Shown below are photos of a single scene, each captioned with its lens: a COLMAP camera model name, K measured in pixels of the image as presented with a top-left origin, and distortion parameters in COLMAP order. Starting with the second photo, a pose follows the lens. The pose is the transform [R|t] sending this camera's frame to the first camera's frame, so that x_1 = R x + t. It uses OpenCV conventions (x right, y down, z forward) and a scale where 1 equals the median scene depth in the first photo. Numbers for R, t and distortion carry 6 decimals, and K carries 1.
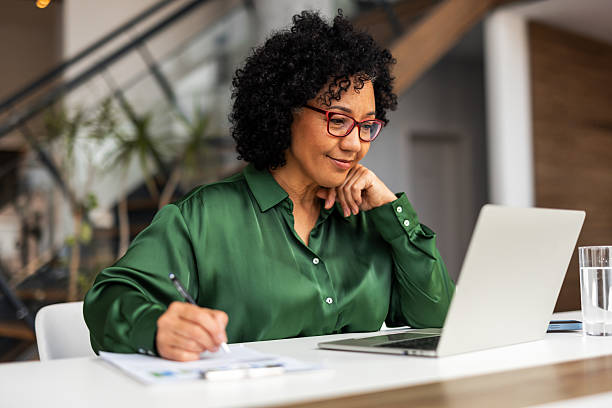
lens RADIAL K [[865.4, 0, 322.6], [0, 865.4, 211.5], [0, 0, 1]] dist [-0.023006, 0.000000]
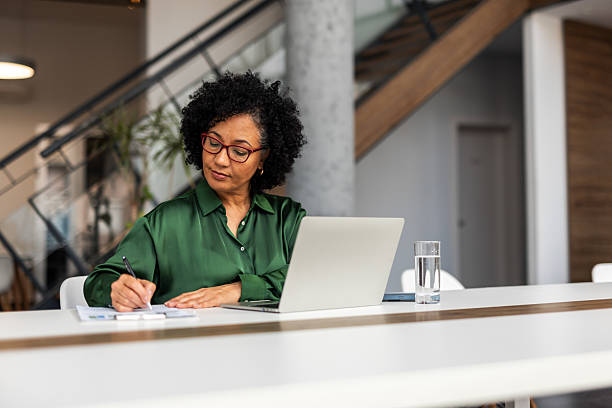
lens RADIAL K [[865.4, 0, 309.1], [0, 865.4, 199.1], [0, 0, 1]] dist [-0.023006, 0.000000]
pose [[0.991393, 0.008165, -0.130667, 0.266421], [-0.006857, 0.999922, 0.010457, -0.038179], [0.130742, -0.009471, 0.991371, -0.376177]]
